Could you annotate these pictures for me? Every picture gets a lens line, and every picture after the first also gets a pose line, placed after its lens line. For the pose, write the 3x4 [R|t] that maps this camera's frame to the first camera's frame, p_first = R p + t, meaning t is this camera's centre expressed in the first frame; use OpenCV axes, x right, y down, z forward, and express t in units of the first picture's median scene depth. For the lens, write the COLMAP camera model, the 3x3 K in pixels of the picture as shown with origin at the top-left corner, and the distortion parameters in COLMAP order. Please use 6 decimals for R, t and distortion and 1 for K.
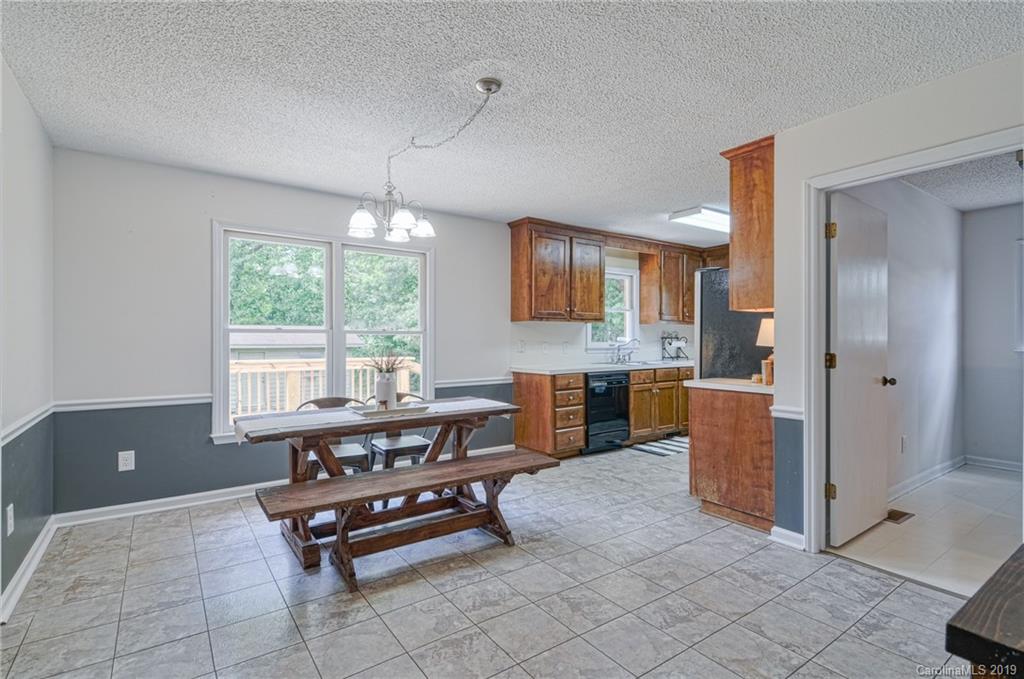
lens RADIAL K [[501.3, 0, 500.0], [0, 501.3, 340.0], [0, 0, 1]] dist [-0.000334, -0.000388]
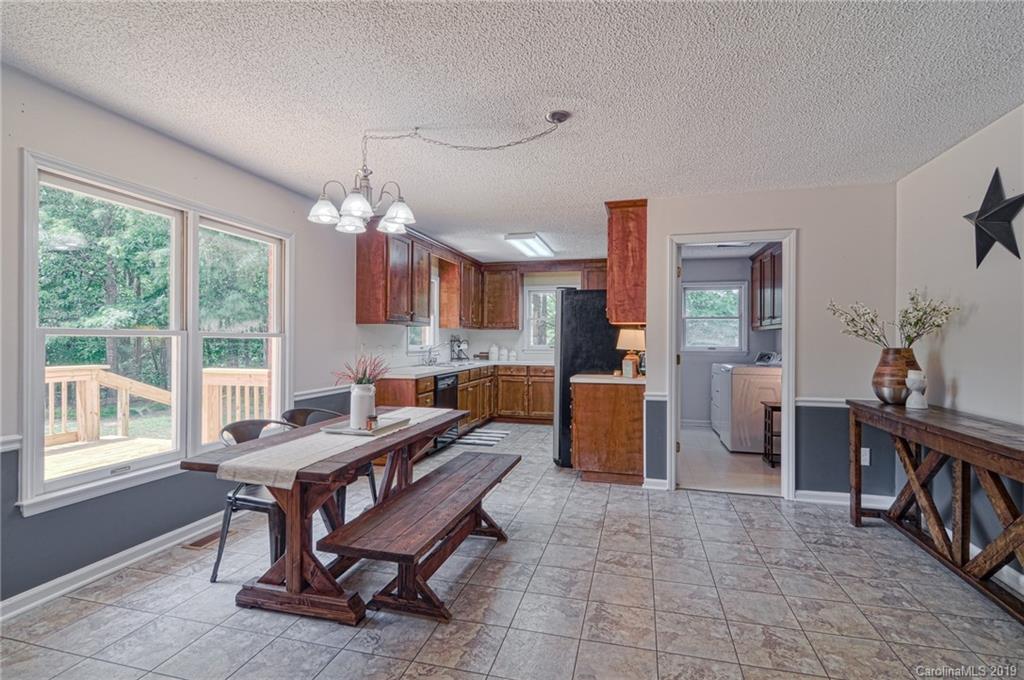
lens RADIAL K [[501.9, 0, 518.2], [0, 501.9, 339.5], [0, 0, 1]] dist [0.001103, 0.000000]
pose [[0.752503, 0.005724, 0.658564, -0.555220], [-0.005317, 0.999982, -0.002615, -0.009675], [-0.658568, -0.001534, 0.752520, 0.154535]]
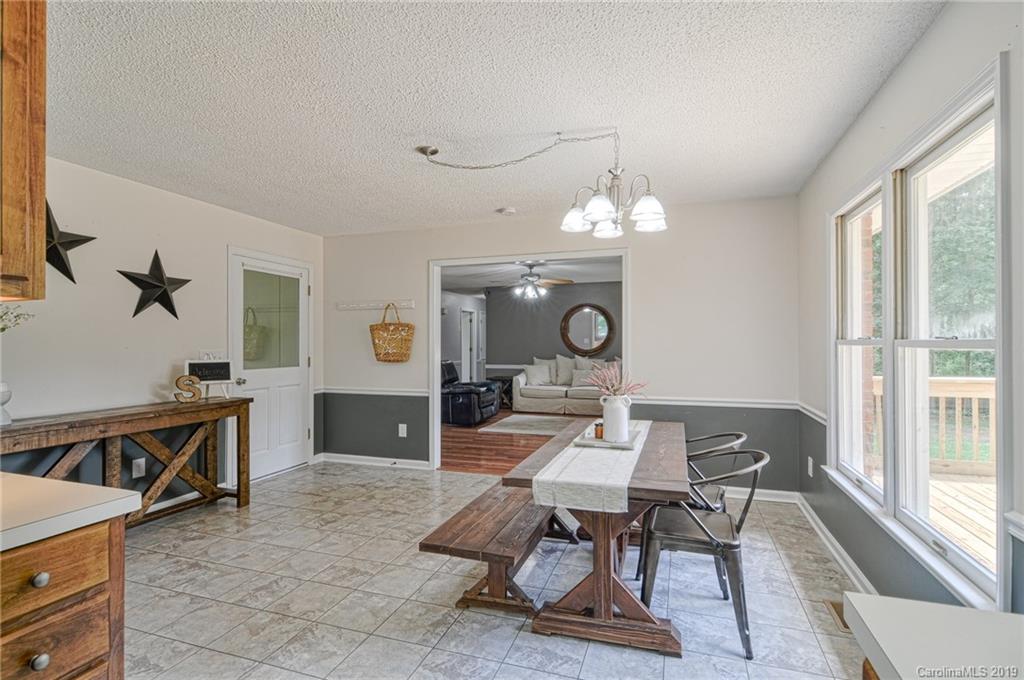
lens RADIAL K [[501.9, 0, 518.2], [0, 501.9, 339.5], [0, 0, 1]] dist [0.001103, 0.000000]
pose [[-0.799395, -0.000155, -0.600806, 0.370119], [0.002314, 0.999992, -0.003337, -0.021690], [0.600801, -0.004058, -0.799388, 1.450305]]
